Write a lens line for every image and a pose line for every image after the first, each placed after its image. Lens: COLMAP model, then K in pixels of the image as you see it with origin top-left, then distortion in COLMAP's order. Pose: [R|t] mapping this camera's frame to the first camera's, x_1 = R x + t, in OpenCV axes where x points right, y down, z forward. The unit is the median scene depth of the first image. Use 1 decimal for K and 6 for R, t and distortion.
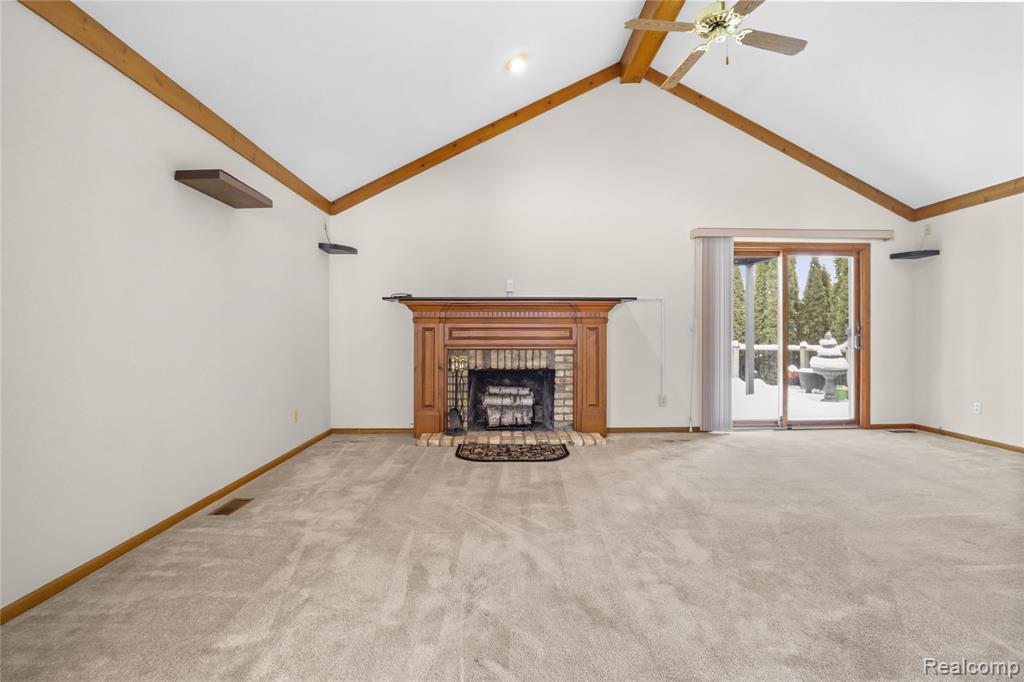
lens RADIAL K [[472.1, 0, 515.5], [0, 472.1, 336.1], [0, 0, 1]] dist [-0.037578, 0.008584]
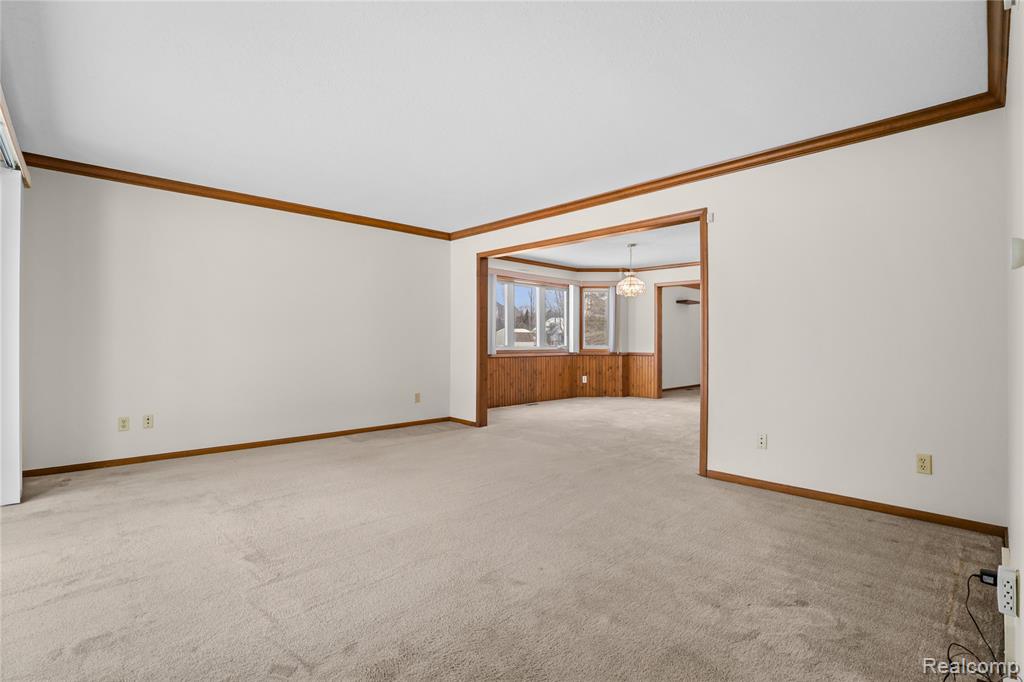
lens RADIAL K [[482.6, 0, 509.3], [0, 482.6, 336.6], [0, 0, 1]] dist [-0.003484, -0.000221]
pose [[0.666114, -0.004668, -0.745835, 0.735721], [-0.008667, 0.999864, -0.013999, 0.011294], [0.745800, 0.015789, 0.665983, -1.494264]]
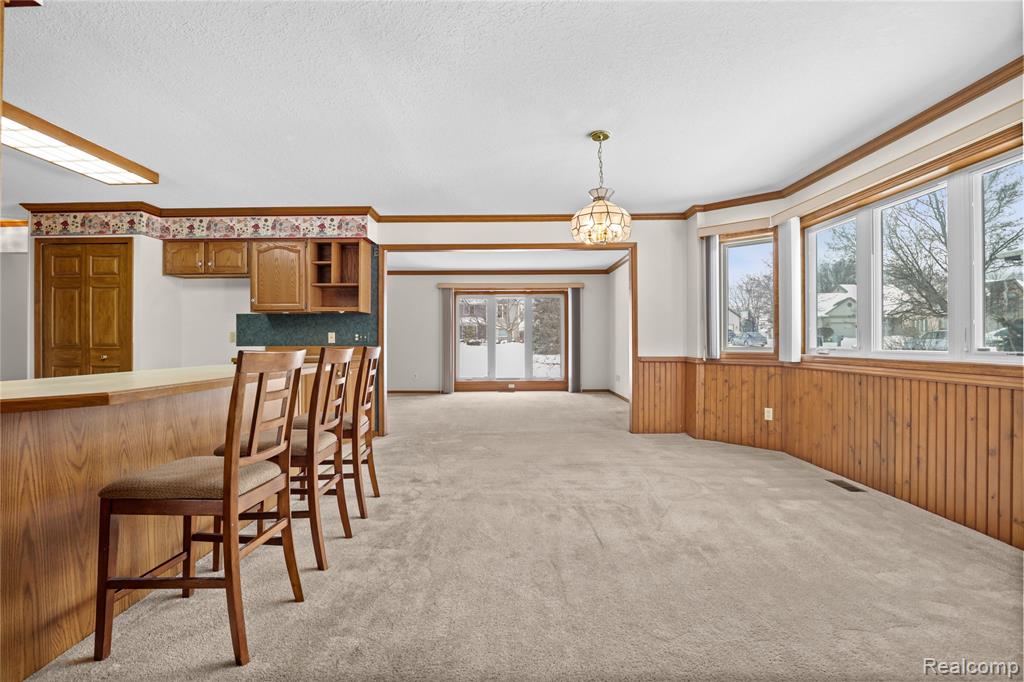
lens RADIAL K [[461.6, 0, 512.0], [0, 461.6, 341.0], [0, 0, 1]] dist [-0.038796, 0.004019]
pose [[-0.999539, 0.004017, 0.030085, 0.015351], [0.004235, 0.999965, 0.007199, 0.001218], [-0.030055, 0.007323, -0.999521, 0.359067]]
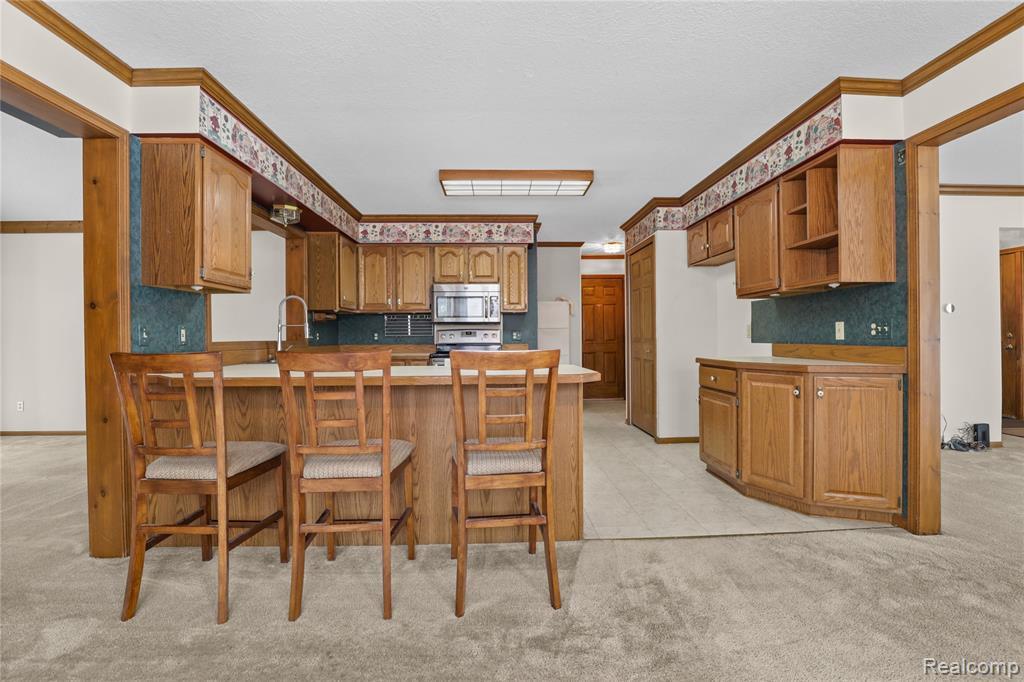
lens RADIAL K [[472.1, 0, 515.5], [0, 472.1, 336.1], [0, 0, 1]] dist [-0.037578, 0.008584]
pose [[-0.009528, 0.003600, 0.999948, -0.158871], [0.015425, 0.999875, -0.003453, 0.002064], [-0.999836, 0.015392, -0.009583, -0.240325]]
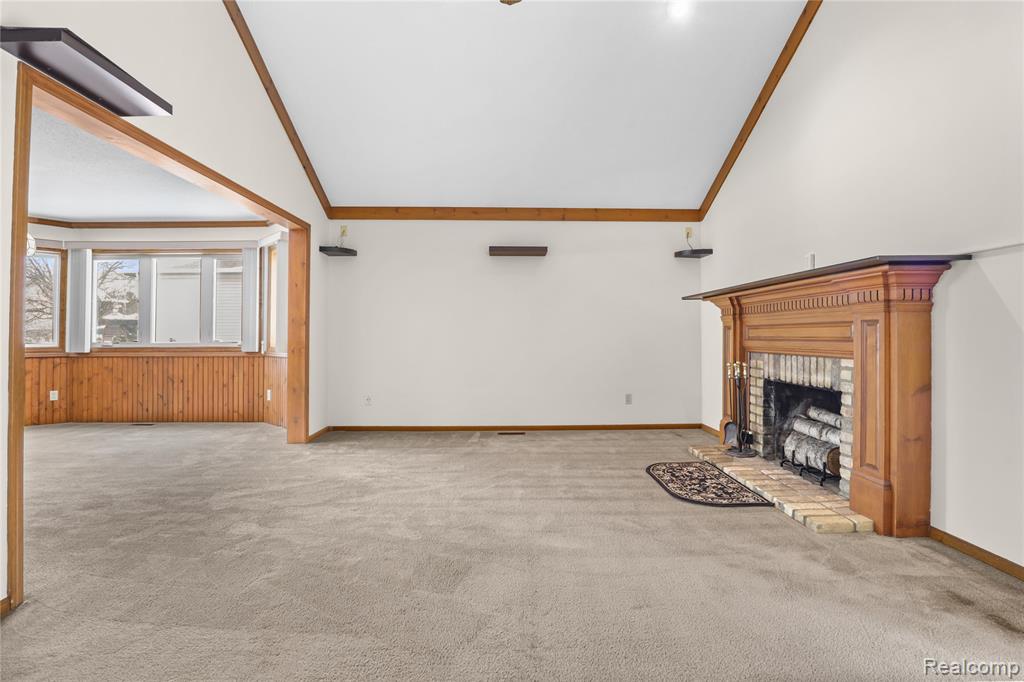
lens RADIAL K [[471.6, 0, 511.2], [0, 471.6, 327.9], [0, 0, 1]] dist [-0.033026, 0.009287]
pose [[-0.003913, -0.014879, -0.999882, 0.675794], [-0.003084, 0.999885, -0.014867, -0.000361], [0.999988, 0.003025, -0.003958, 0.584059]]
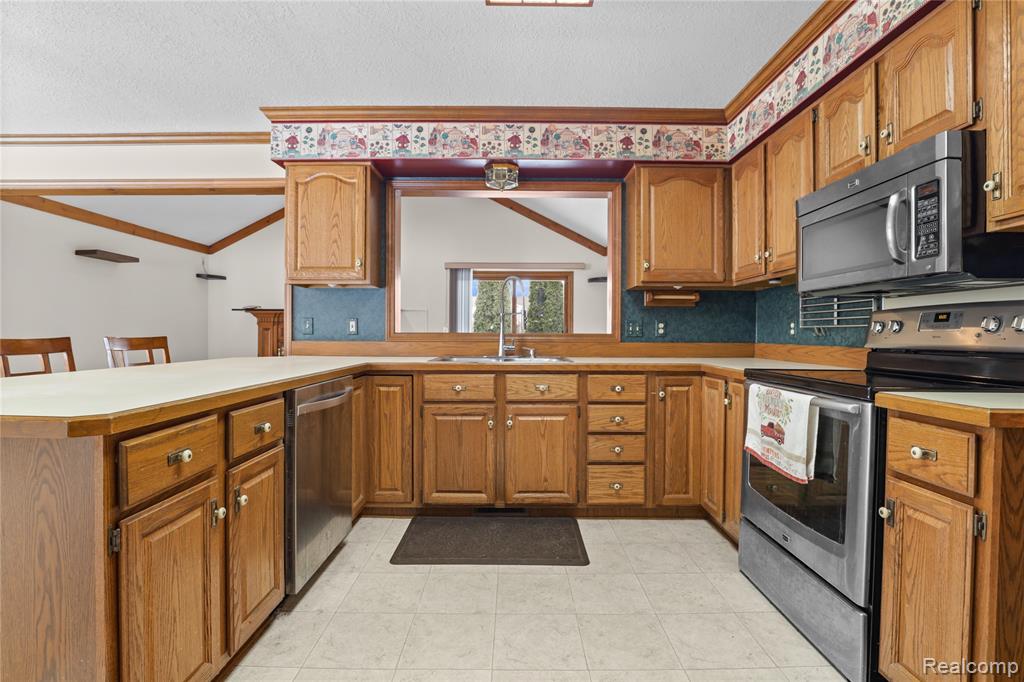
lens RADIAL K [[472.0, 0, 513.4], [0, 472.0, 338.0], [0, 0, 1]] dist [-0.030462, 0.000862]
pose [[0.999431, 0.006721, -0.033066, 0.666045], [-0.006683, 0.999977, 0.001255, 0.007019], [0.033074, -0.001033, 0.999452, -0.503759]]
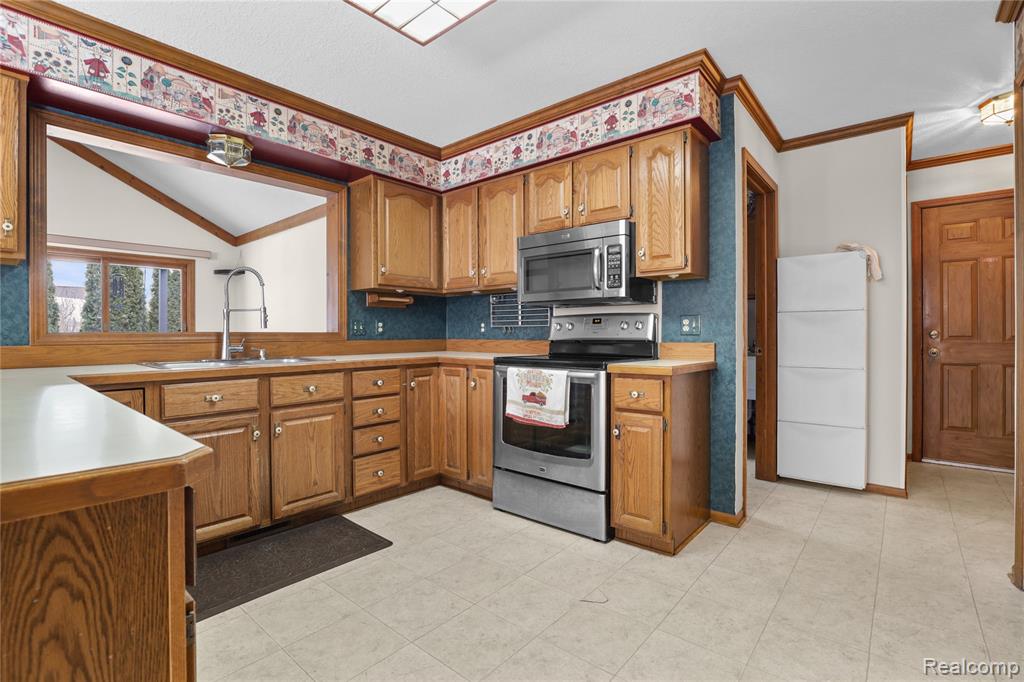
lens RADIAL K [[472.1, 0, 515.5], [0, 472.1, 336.1], [0, 0, 1]] dist [-0.037578, 0.008584]
pose [[0.671850, -0.005120, 0.740669, 0.449838], [0.007641, 0.999971, -0.000018, 0.008307], [-0.740648, 0.005672, 0.671870, -0.477580]]
